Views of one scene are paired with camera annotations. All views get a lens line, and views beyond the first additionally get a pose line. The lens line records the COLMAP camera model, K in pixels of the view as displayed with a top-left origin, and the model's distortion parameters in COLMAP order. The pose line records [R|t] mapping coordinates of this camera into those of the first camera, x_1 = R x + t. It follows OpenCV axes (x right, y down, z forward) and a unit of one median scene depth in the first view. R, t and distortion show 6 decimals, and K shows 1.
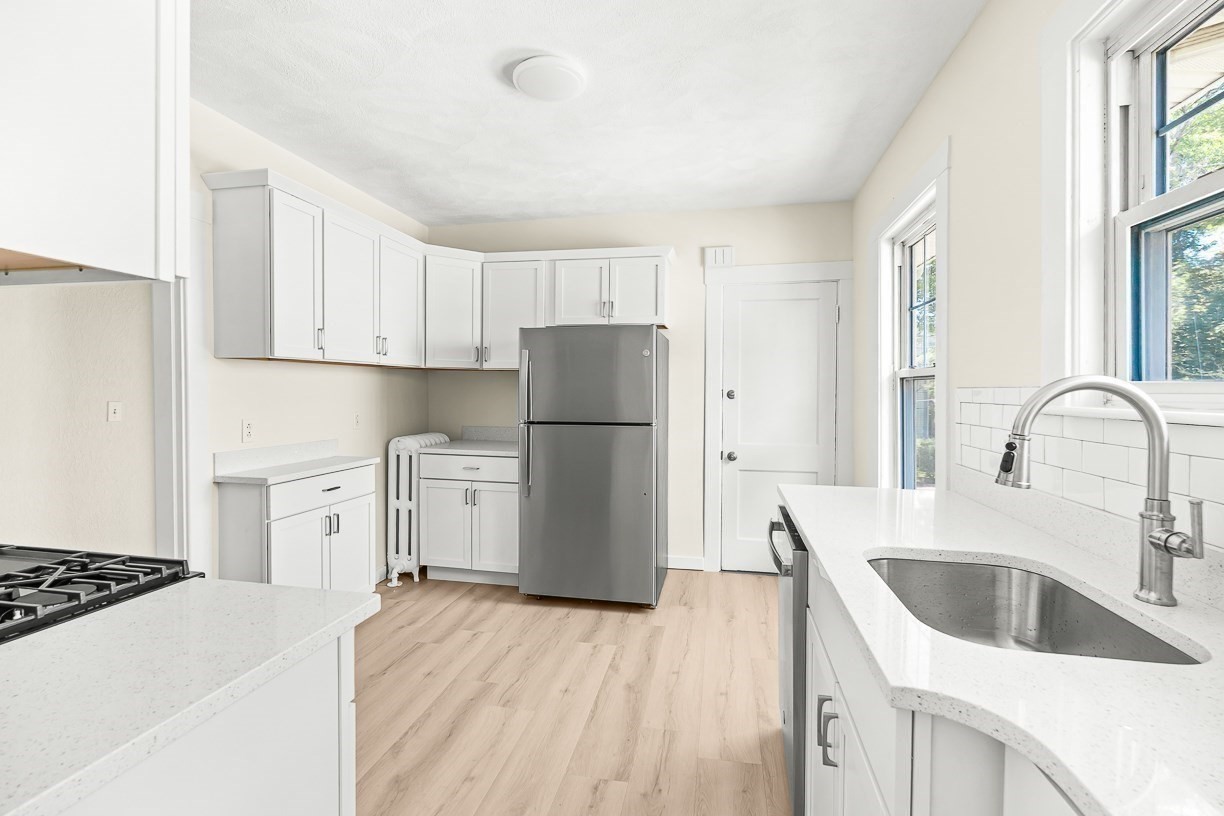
lens RADIAL K [[543.1, 0, 616.0], [0, 543.1, 397.5], [0, 0, 1]] dist [-0.001365, -0.000389]
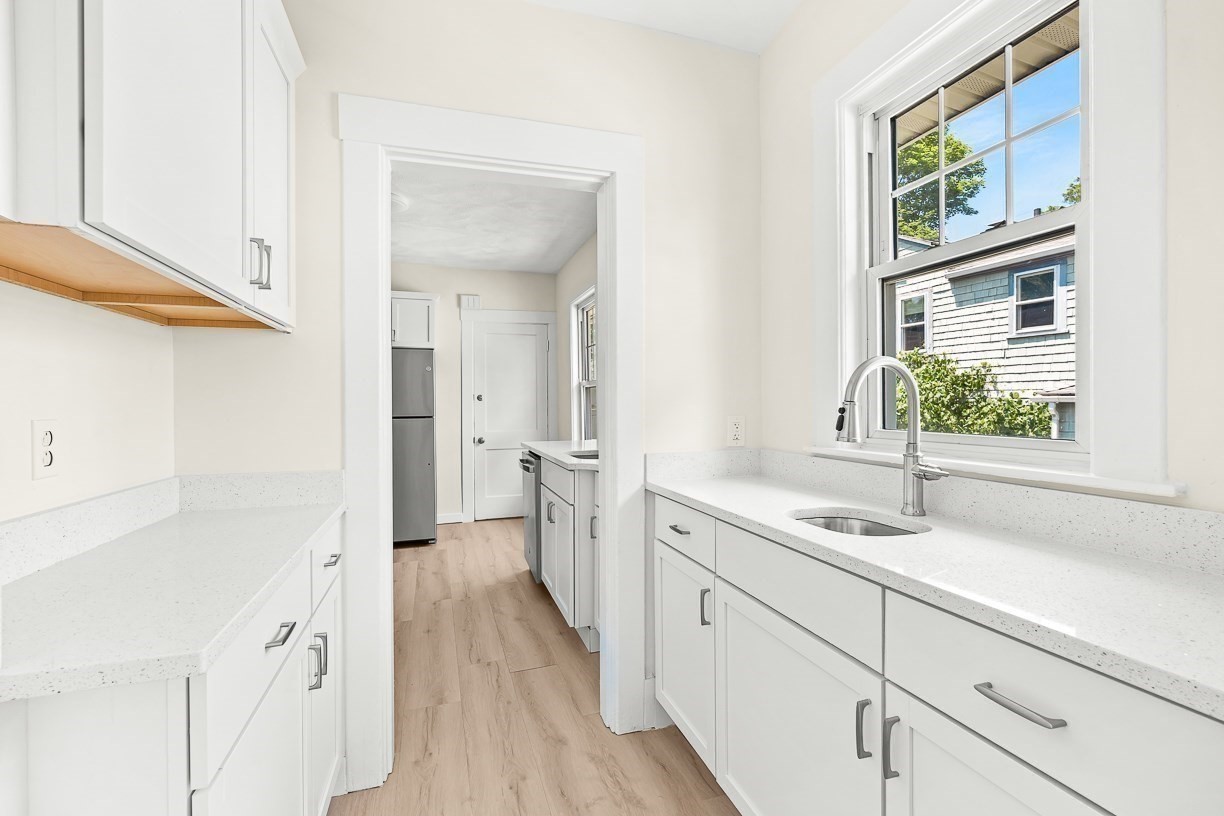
lens RADIAL K [[543.1, 0, 618.6], [0, 543.1, 404.6], [0, 0, 1]] dist [-0.001365, -0.000389]
pose [[0.866219, -0.012281, 0.499513, -0.206930], [0.016989, 0.999844, -0.004880, 0.028052], [-0.499375, 0.012713, 0.866293, -0.471897]]
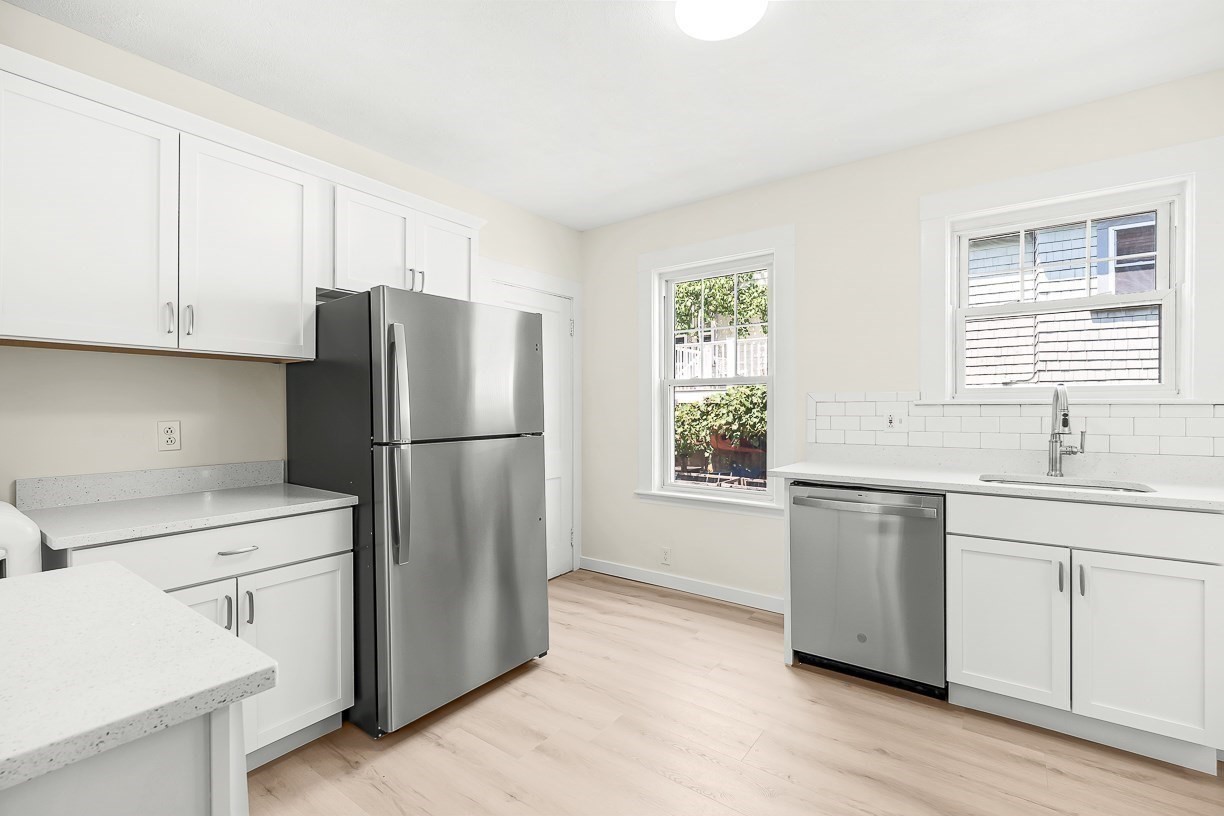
lens RADIAL K [[543.1, 0, 613.7], [0, 543.1, 405.0], [0, 0, 1]] dist [-0.001365, -0.000389]
pose [[0.422092, -0.005023, 0.906539, -0.566589], [0.018990, 0.999814, -0.003302, 0.007472], [-0.906354, 0.018609, 0.422109, 0.482408]]
